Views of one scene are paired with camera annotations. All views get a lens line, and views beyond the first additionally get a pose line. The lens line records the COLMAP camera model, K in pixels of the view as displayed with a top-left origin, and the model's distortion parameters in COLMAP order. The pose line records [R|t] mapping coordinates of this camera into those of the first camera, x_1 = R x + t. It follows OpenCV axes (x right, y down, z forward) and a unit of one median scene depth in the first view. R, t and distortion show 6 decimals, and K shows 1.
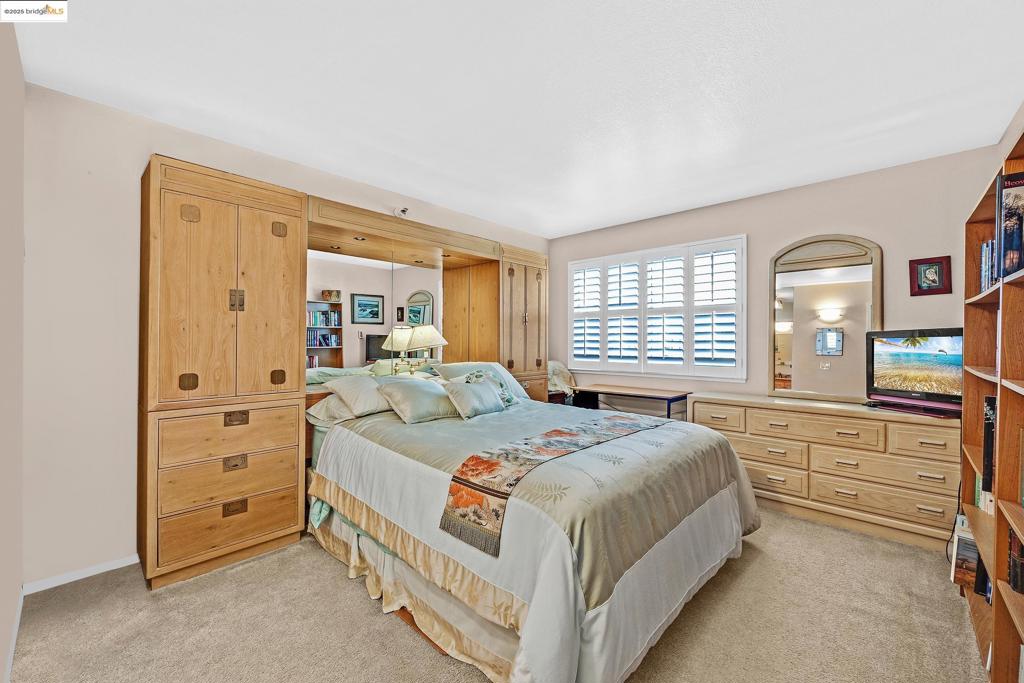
lens RADIAL K [[404.8, 0, 512.0], [0, 404.8, 341.5], [0, 0, 1]] dist [-0.001968, -0.000013]
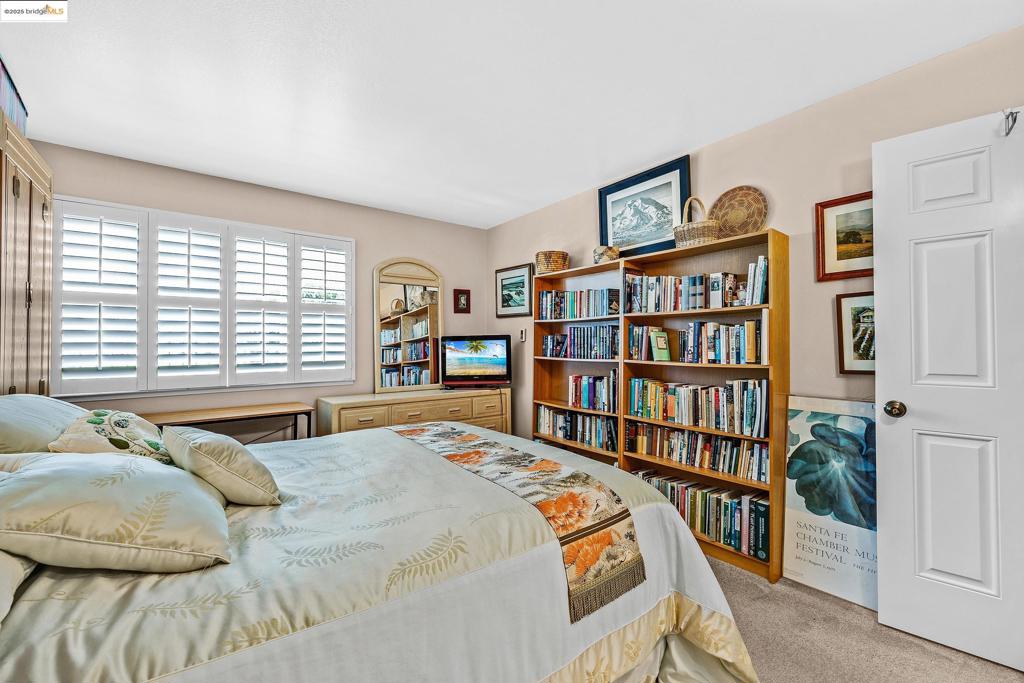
lens RADIAL K [[410.8, 0, 512.0], [0, 410.8, 341.5], [0, 0, 1]] dist [-0.002126, 0.000124]
pose [[0.162780, 0.003977, 0.986654, -0.409285], [0.003662, 0.999983, -0.004634, 0.001108], [-0.986656, 0.004367, 0.162762, 0.468853]]
